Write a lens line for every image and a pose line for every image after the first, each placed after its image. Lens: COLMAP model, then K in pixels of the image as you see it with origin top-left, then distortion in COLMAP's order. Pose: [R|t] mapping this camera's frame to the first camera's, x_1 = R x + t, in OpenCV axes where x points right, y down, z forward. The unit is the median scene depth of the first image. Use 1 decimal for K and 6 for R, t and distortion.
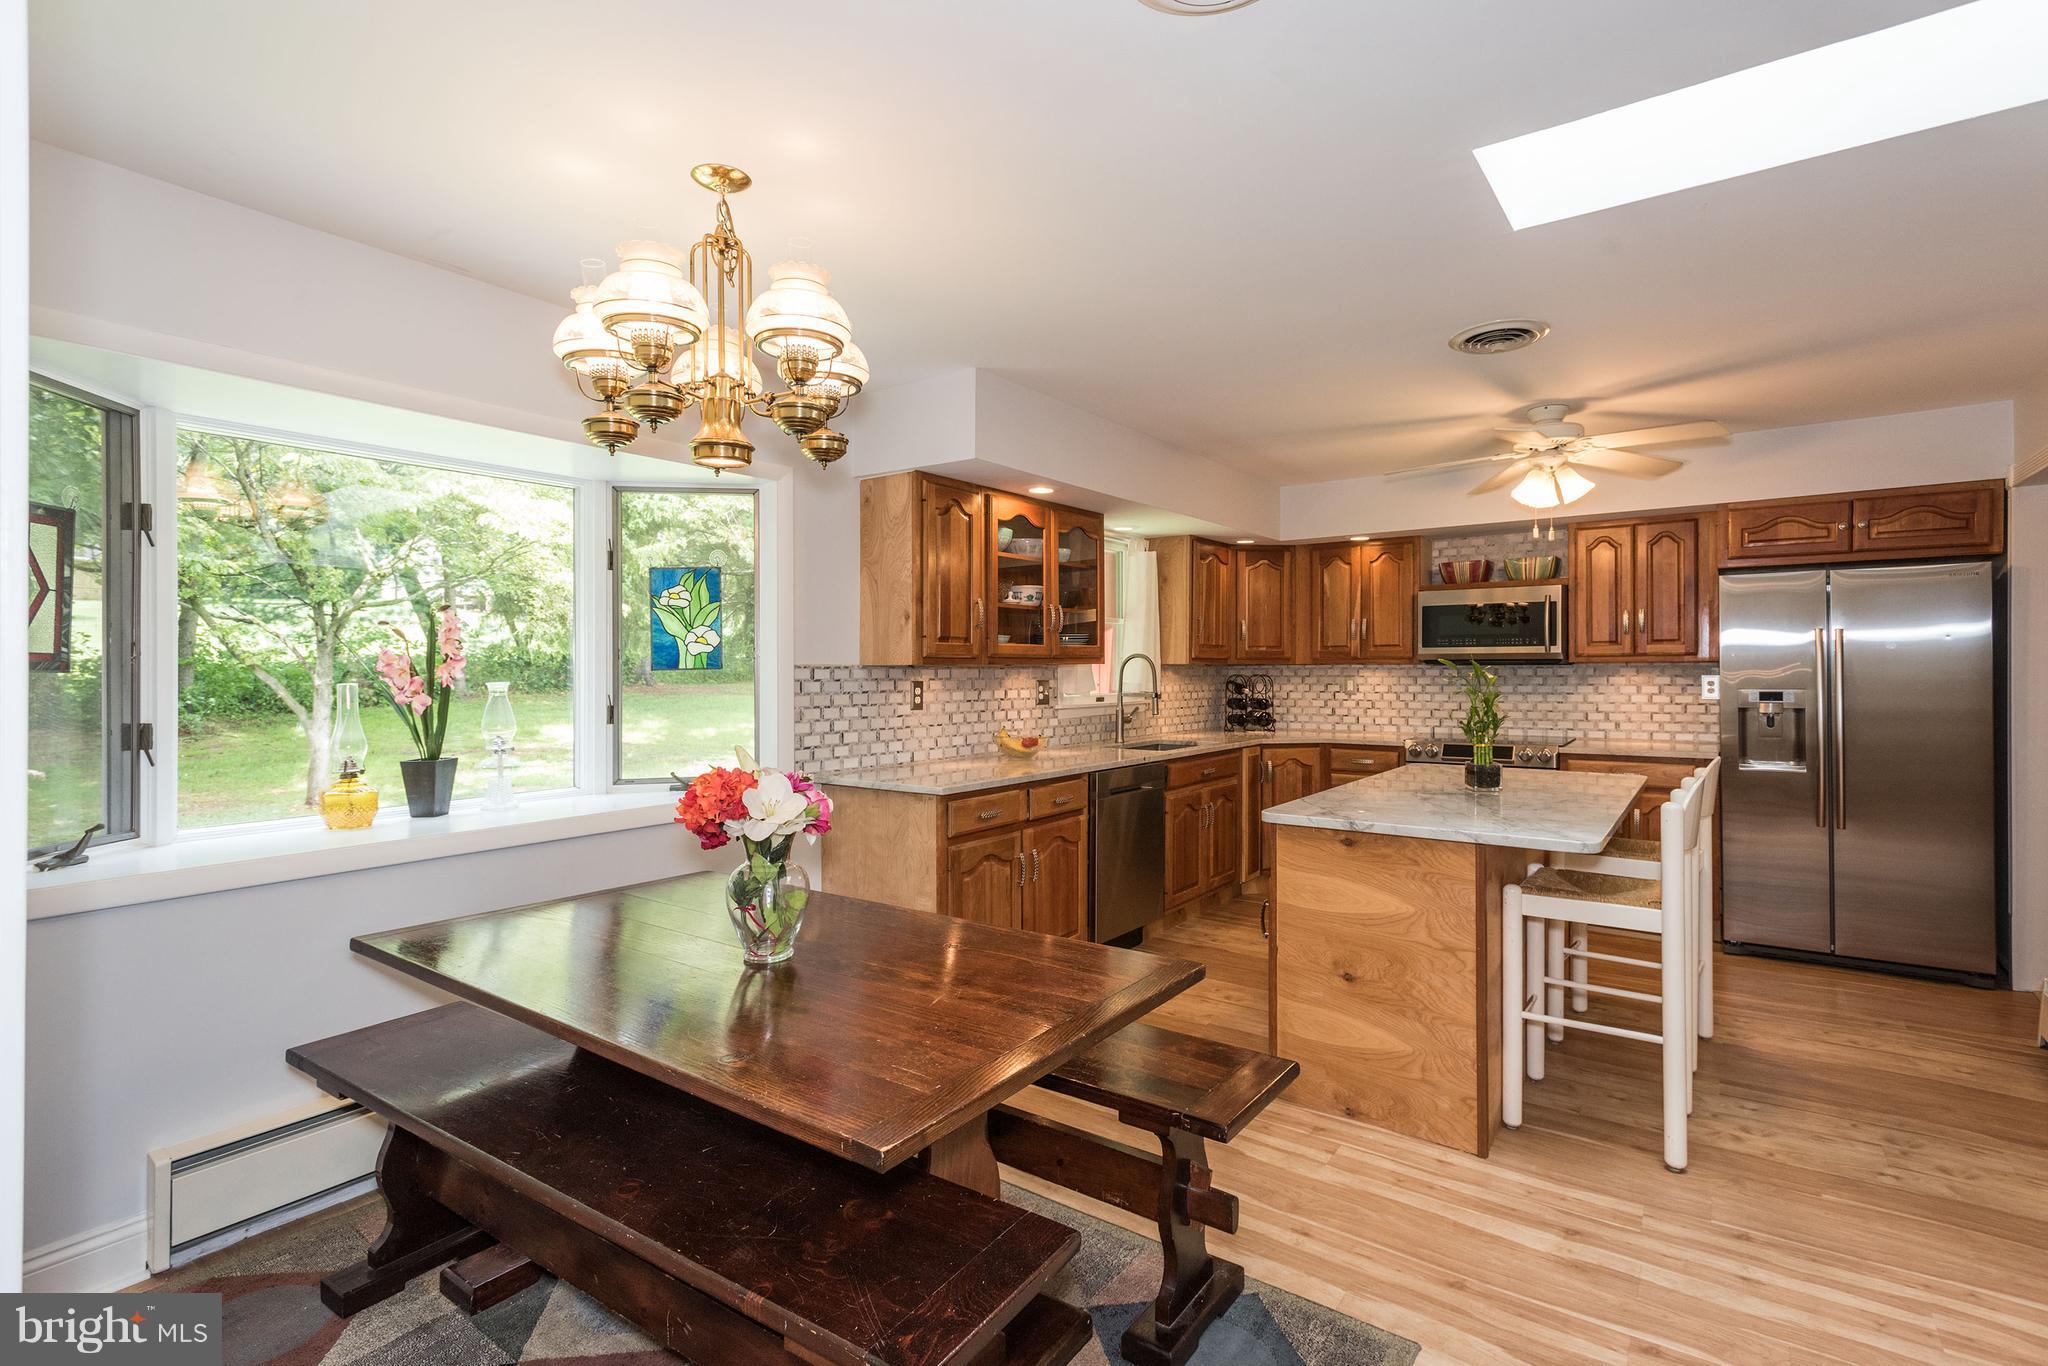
lens RADIAL K [[960.7, 0, 1020.0], [0, 960.7, 678.0], [0, 0, 1]] dist [0.018263, -0.004564]
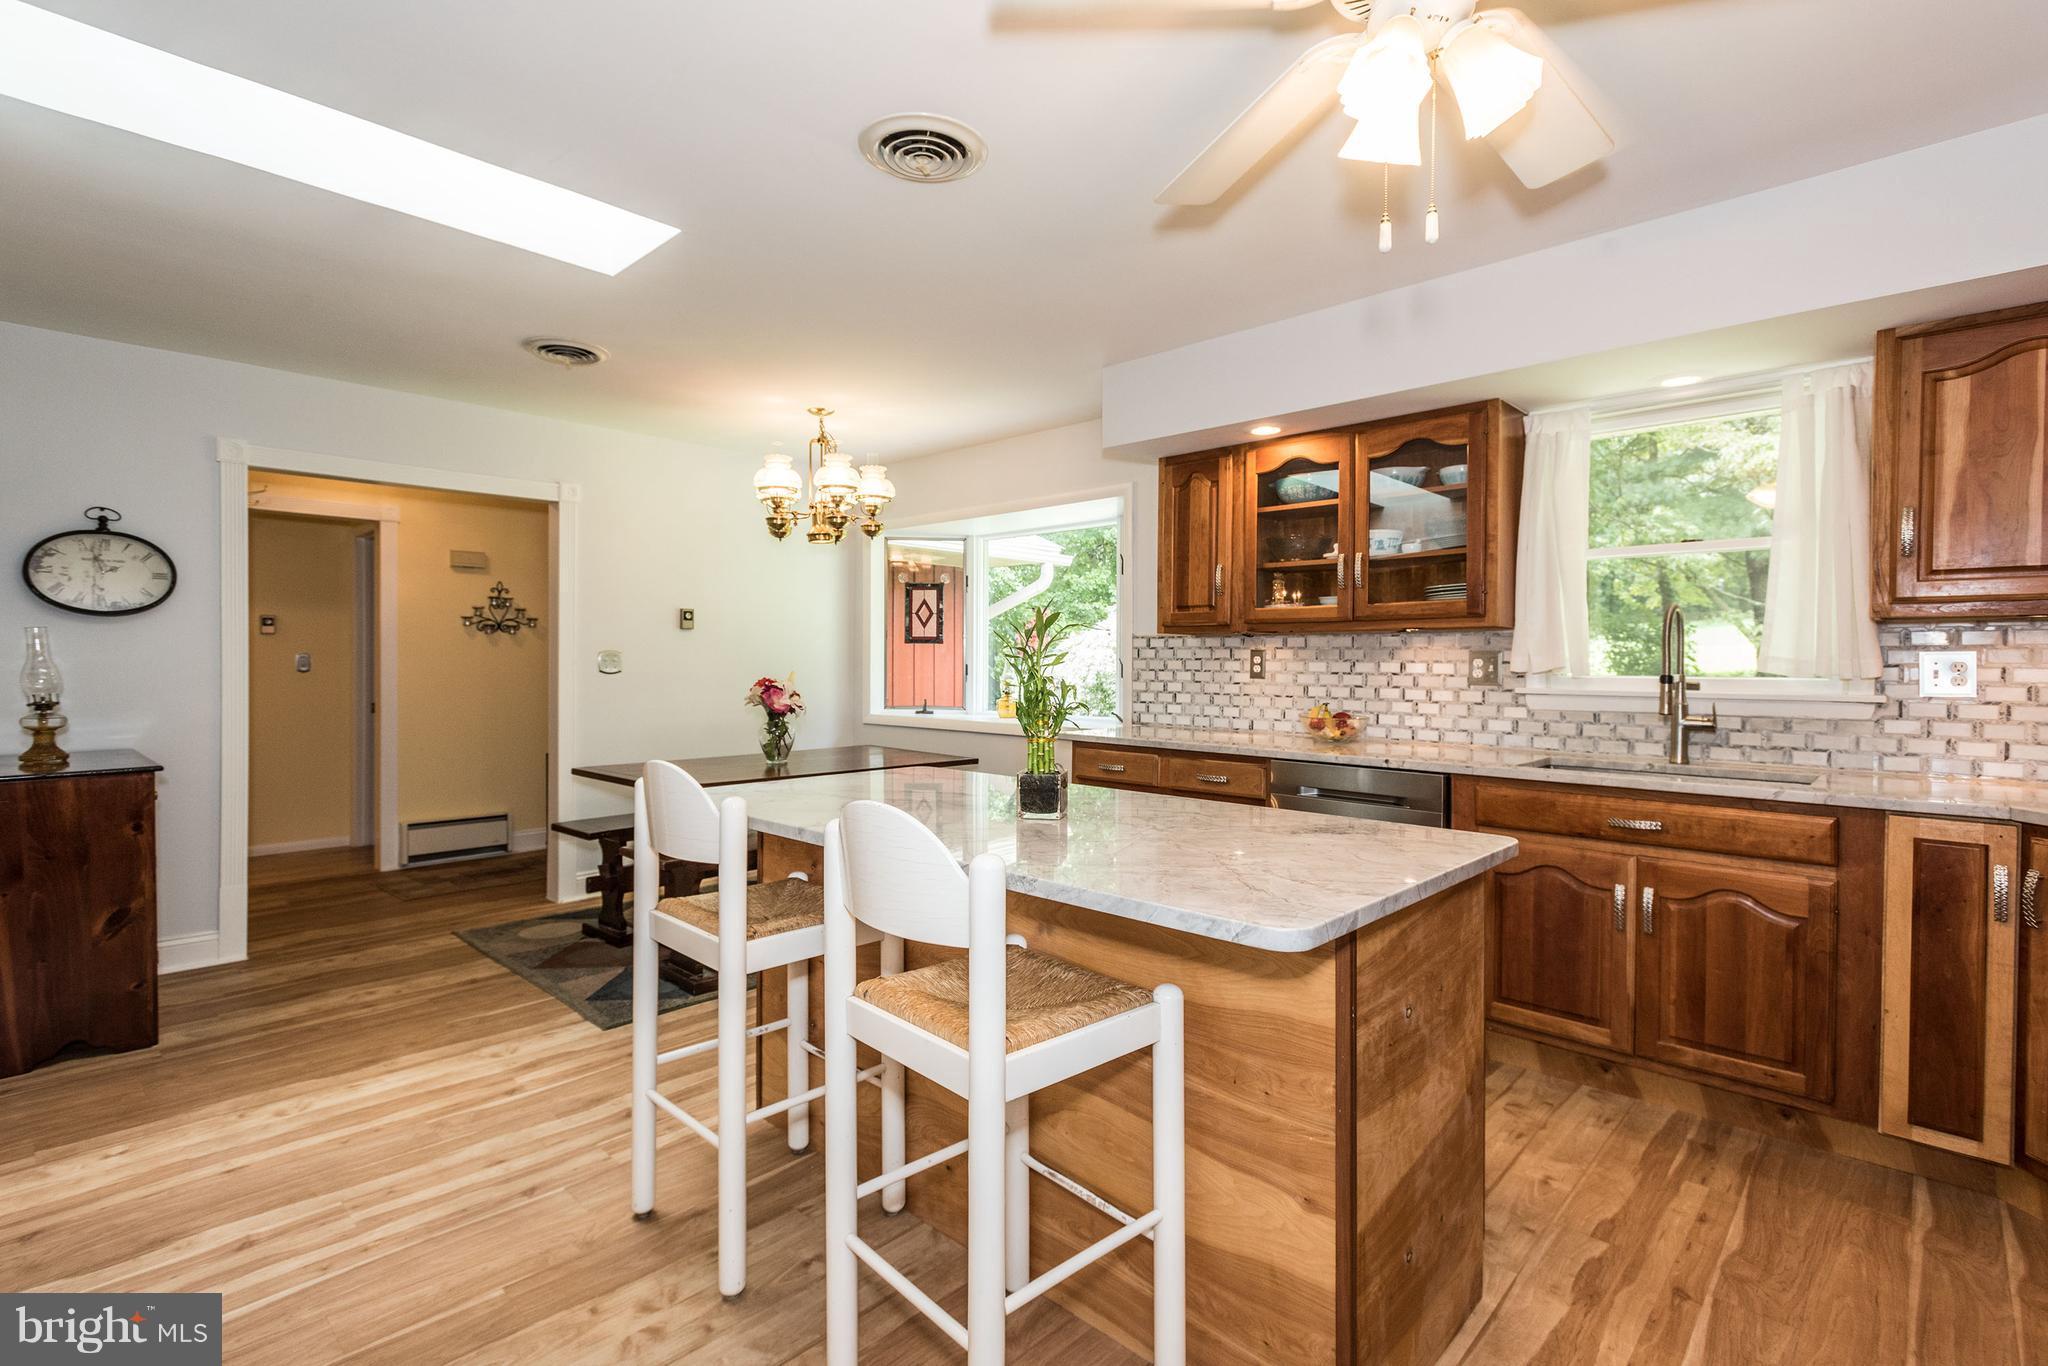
lens RADIAL K [[960.7, 0, 1061.1], [0, 960.7, 693.3], [0, 0, 1]] dist [0.018263, -0.004564]
pose [[-0.111654, 0.041446, -0.992883, 0.896946], [-0.011296, 0.999012, 0.042973, 0.007616], [0.993683, 0.016014, -0.111075, 0.893878]]
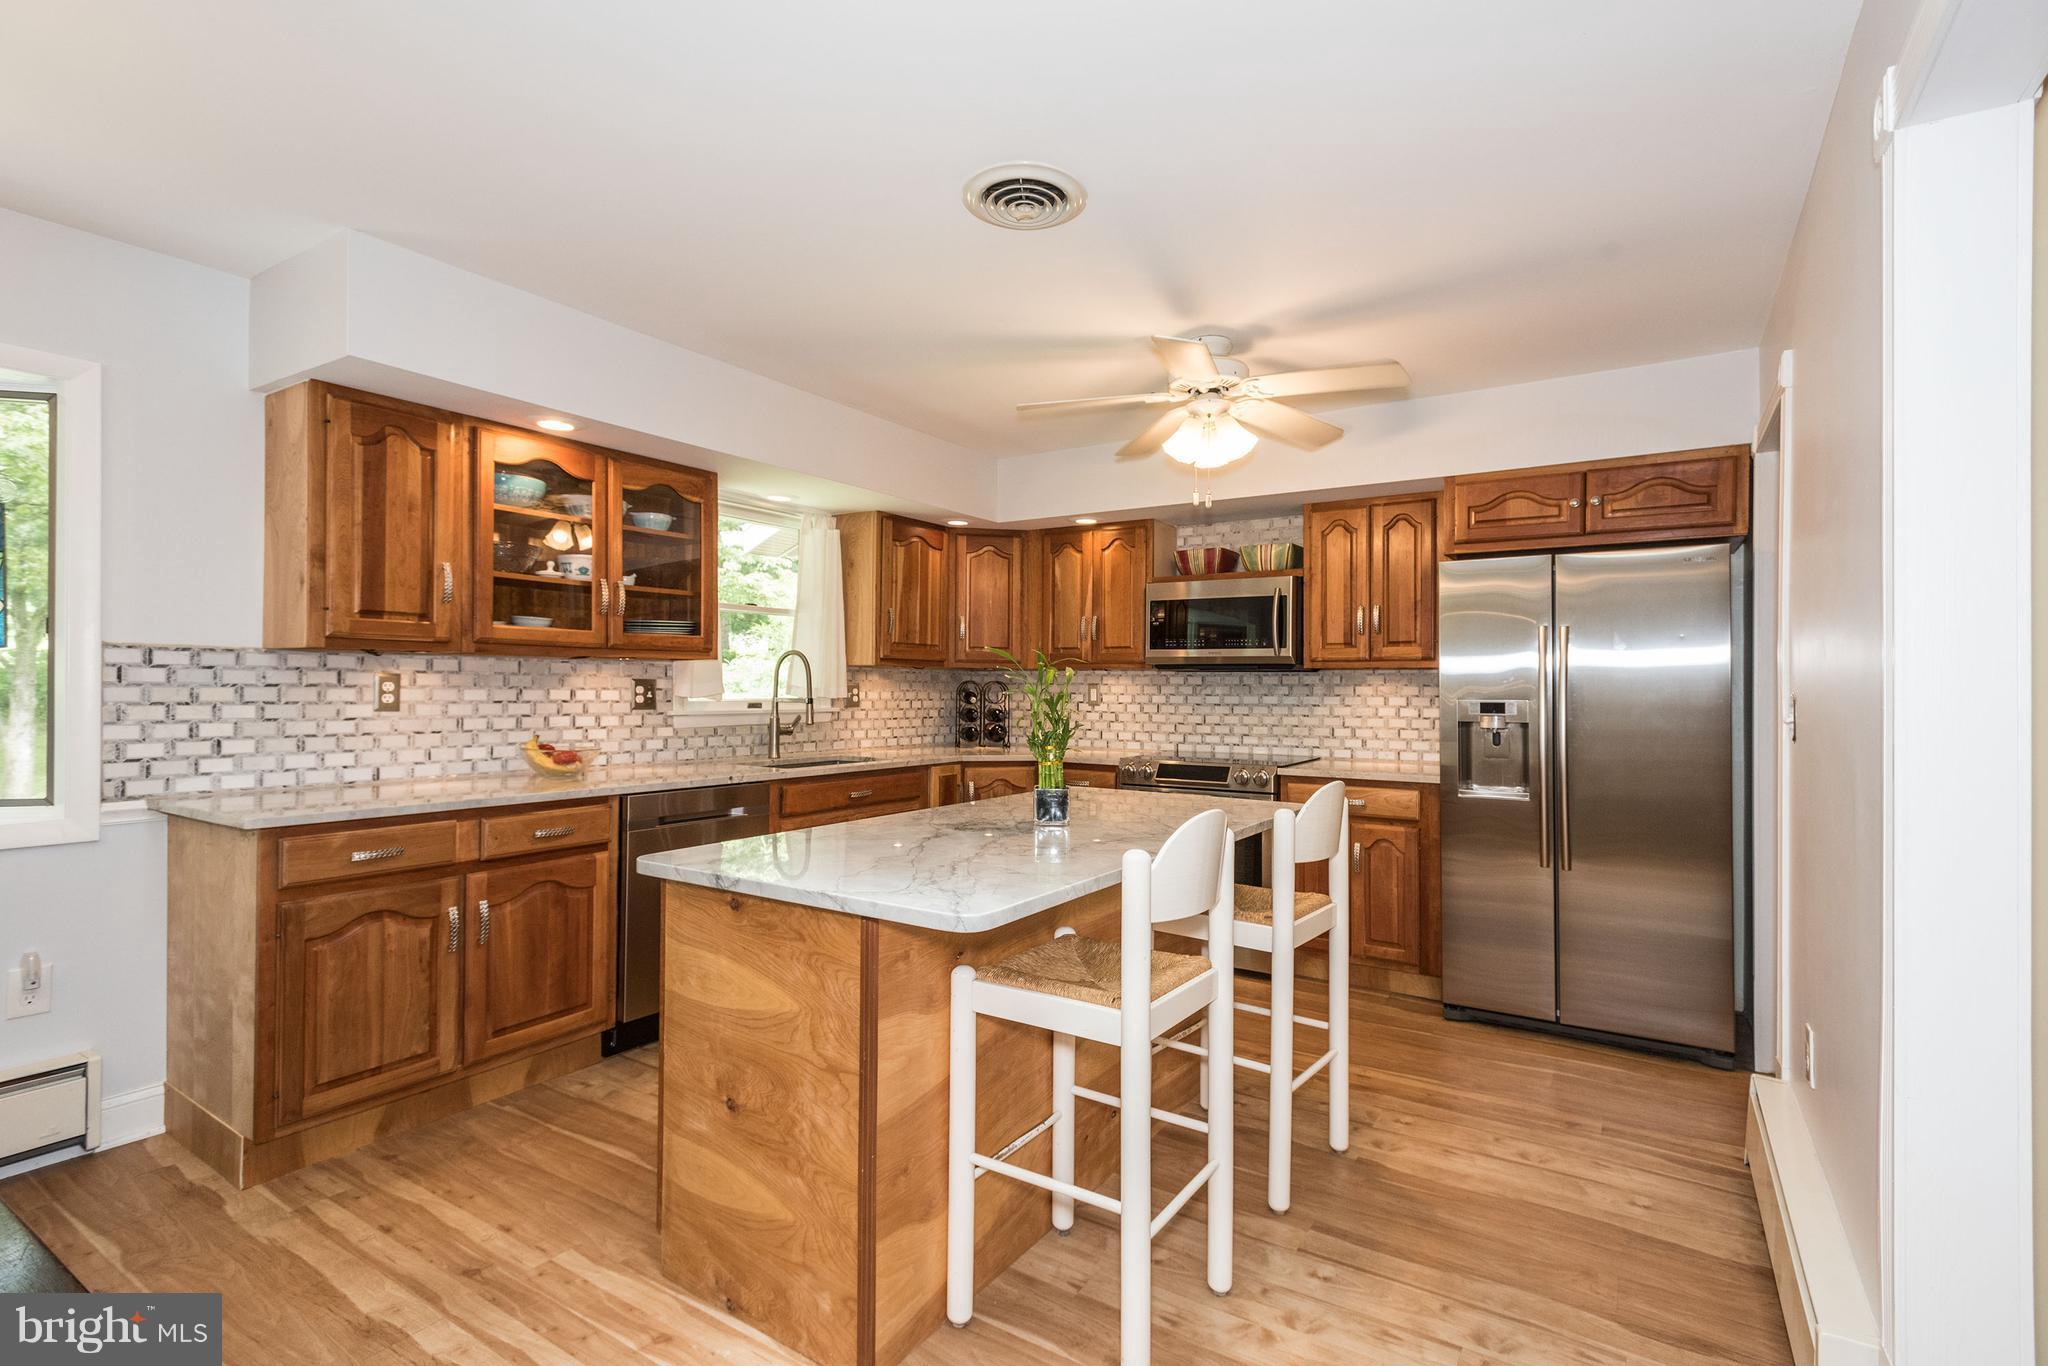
lens RADIAL K [[960.7, 0, 1022.7], [0, 960.7, 686.9], [0, 0, 1]] dist [0.018263, -0.004564]
pose [[0.998450, 0.013401, 0.054015, 0.343783], [-0.012873, 0.999866, -0.010106, 0.014959], [-0.054143, 0.009395, 0.998489, 0.211475]]
